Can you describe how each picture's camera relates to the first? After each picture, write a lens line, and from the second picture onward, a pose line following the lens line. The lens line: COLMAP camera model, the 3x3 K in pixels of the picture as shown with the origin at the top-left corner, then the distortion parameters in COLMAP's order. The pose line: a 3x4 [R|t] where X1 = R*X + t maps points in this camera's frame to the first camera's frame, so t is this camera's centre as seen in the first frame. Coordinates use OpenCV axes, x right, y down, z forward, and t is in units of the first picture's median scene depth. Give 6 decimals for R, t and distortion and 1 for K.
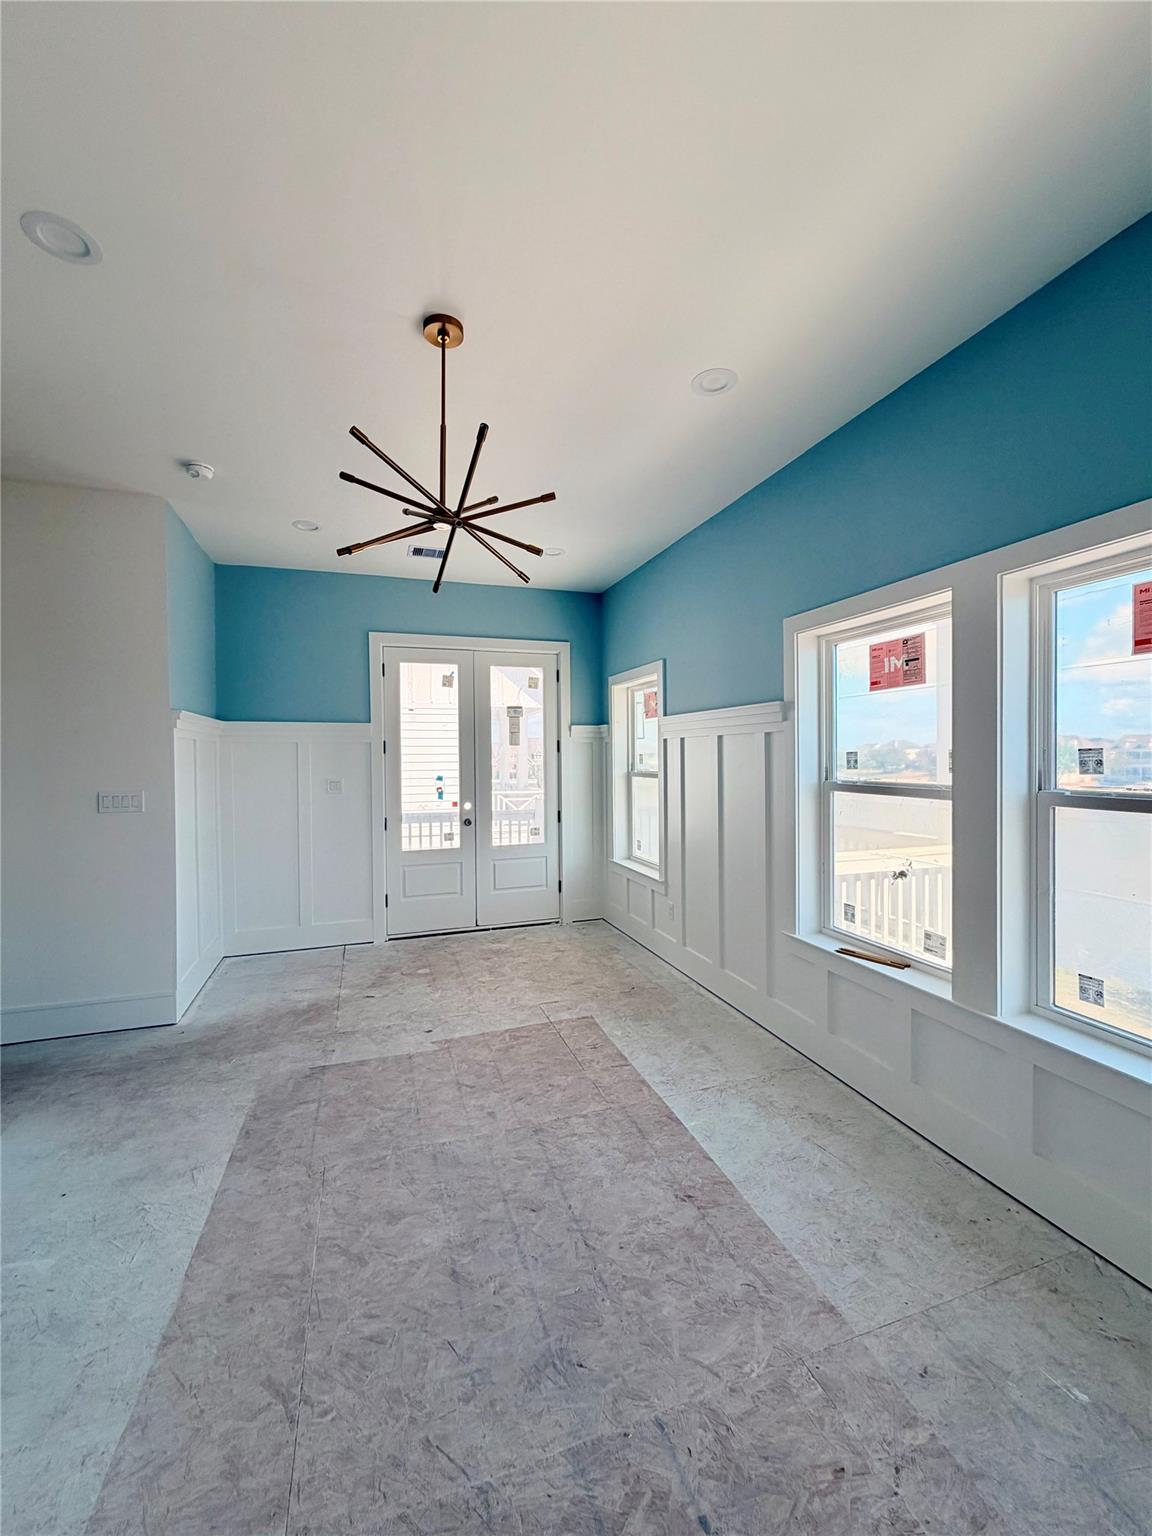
lens RADIAL K [[610.9, 0, 571.7], [0, 610.9, 770.1], [0, 0, 1]] dist [-0.000172, -0.000138]
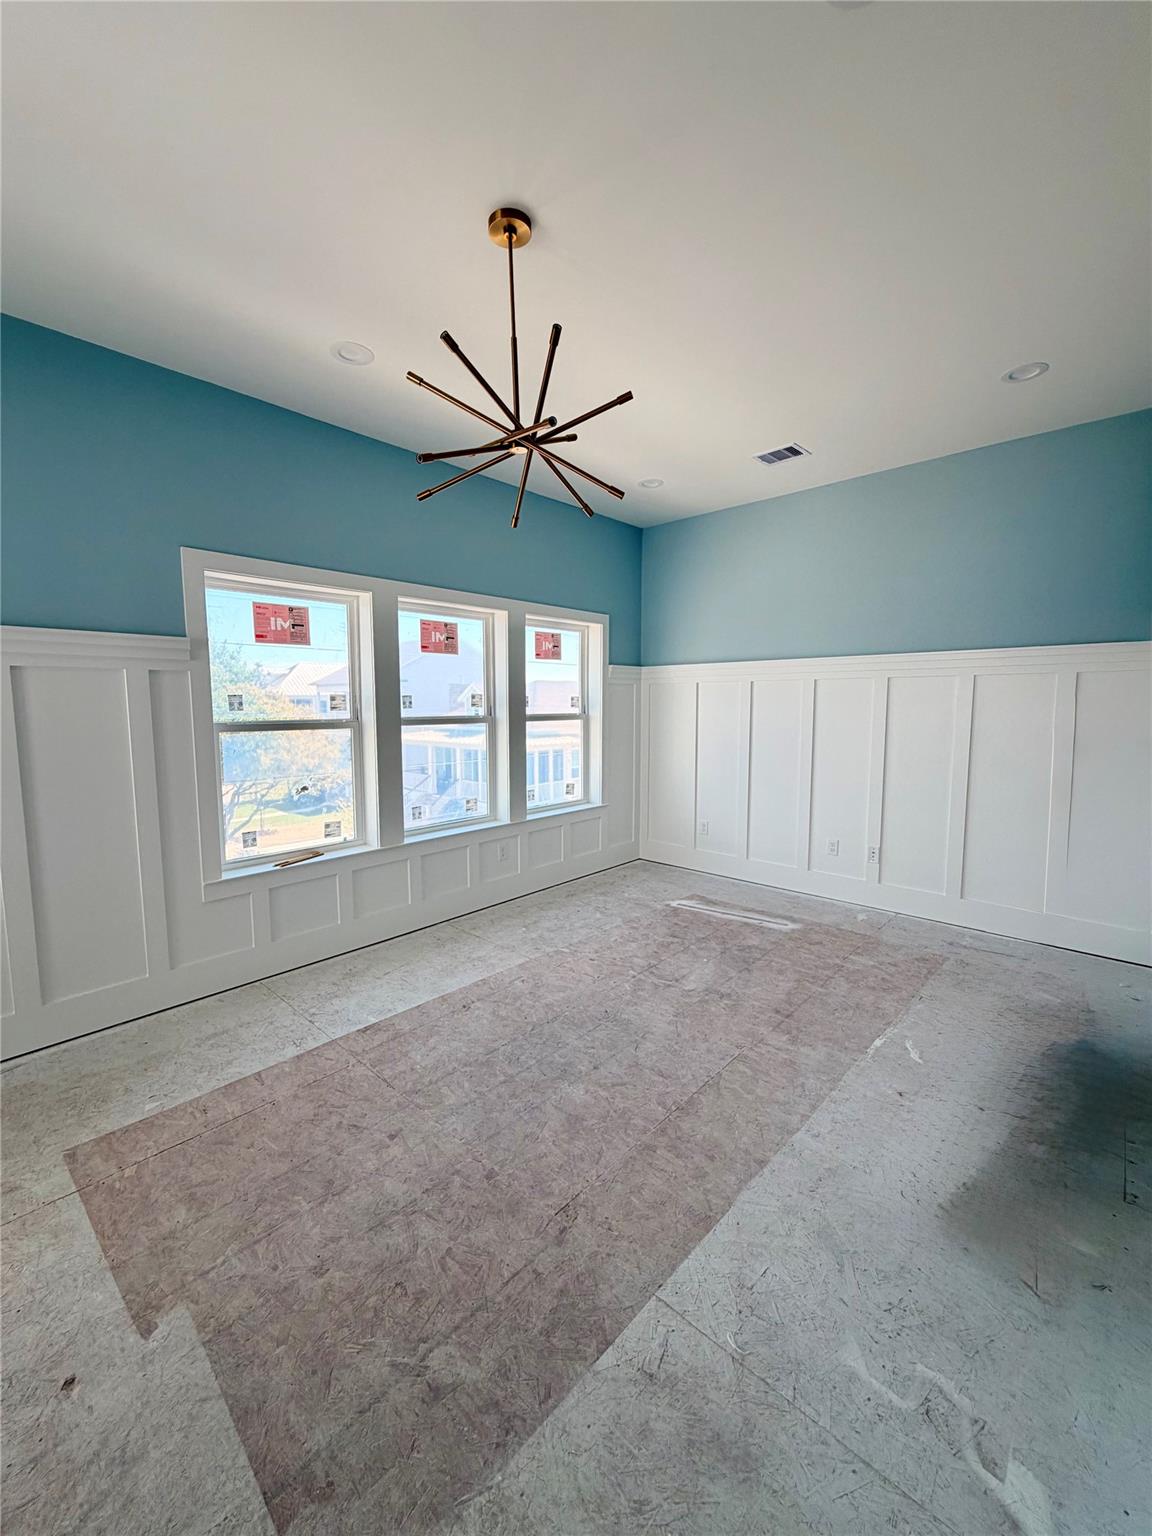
lens RADIAL K [[610.9, 0, 573.6], [0, 610.9, 765.4], [0, 0, 1]] dist [-0.000172, -0.000138]
pose [[-0.469536, -0.087408, 0.878576, -0.810480], [0.023898, 0.993465, 0.111610, -0.011768], [-0.882590, 0.073402, -0.464378, 0.997697]]
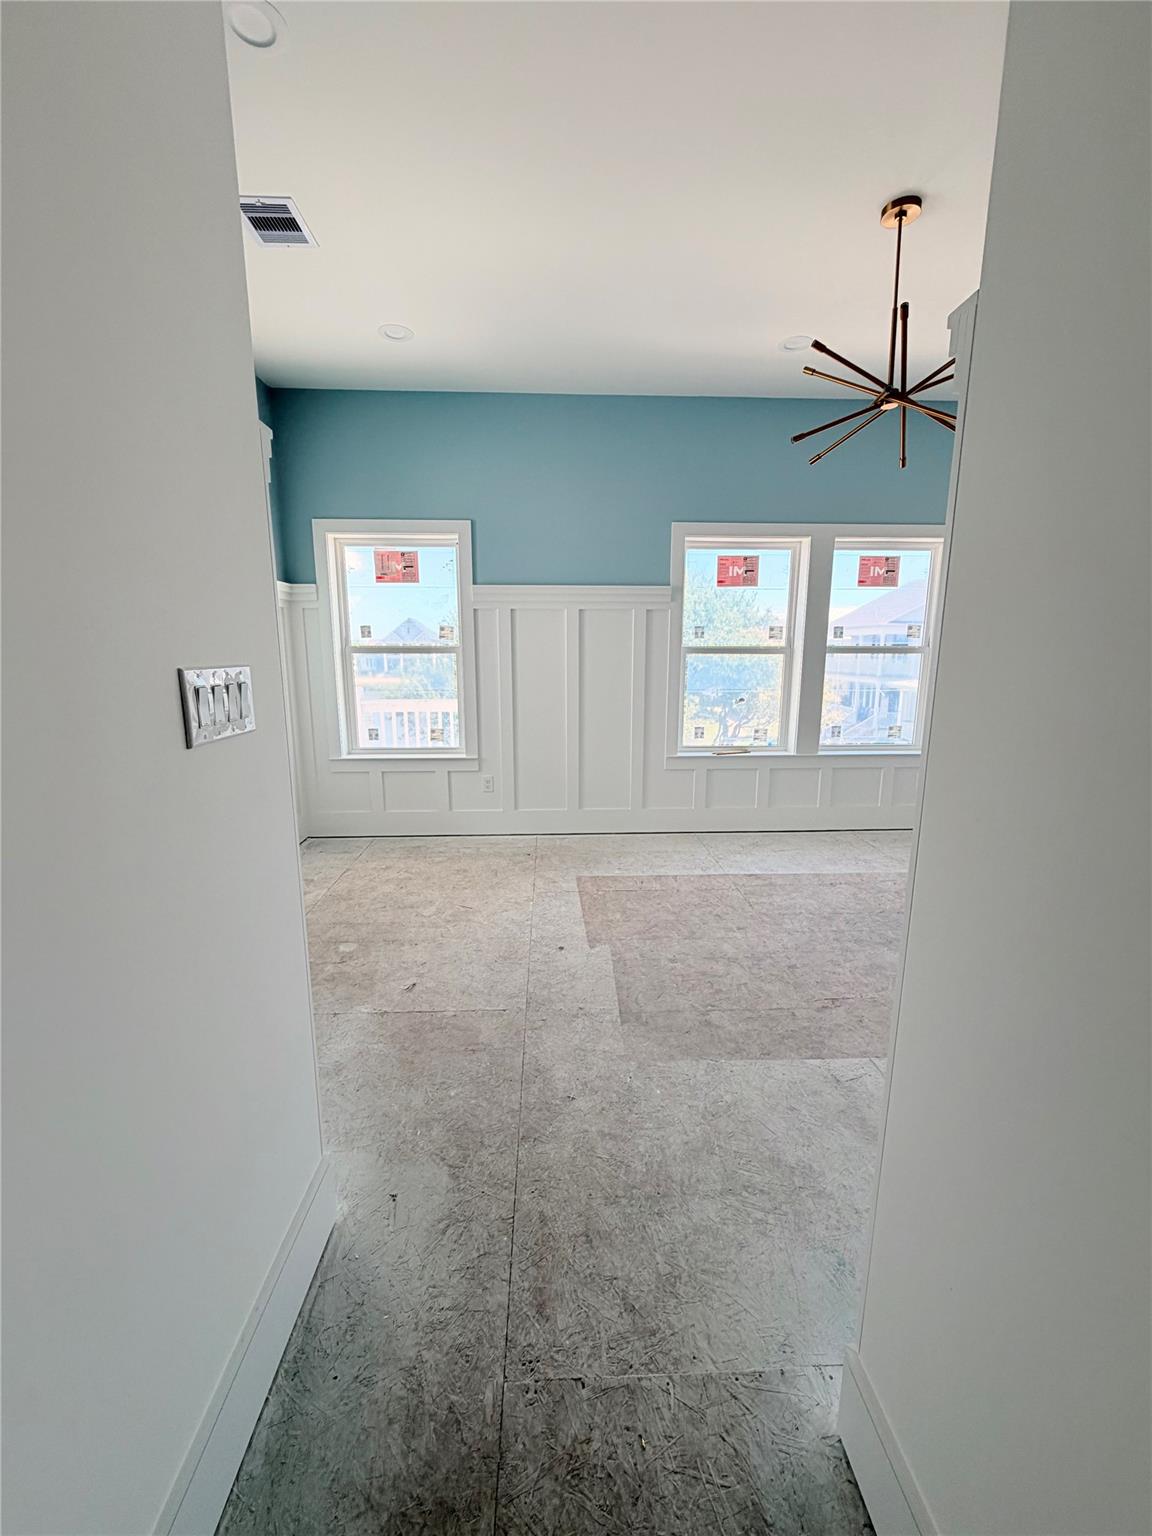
lens RADIAL K [[610.9, 0, 578.5], [0, 610.9, 763.6], [0, 0, 1]] dist [-0.000172, -0.000138]
pose [[0.286233, -0.174585, 0.942120, -1.126148], [0.019497, 0.984117, 0.176444, 0.032369], [-0.957962, -0.032136, 0.285091, 0.859202]]
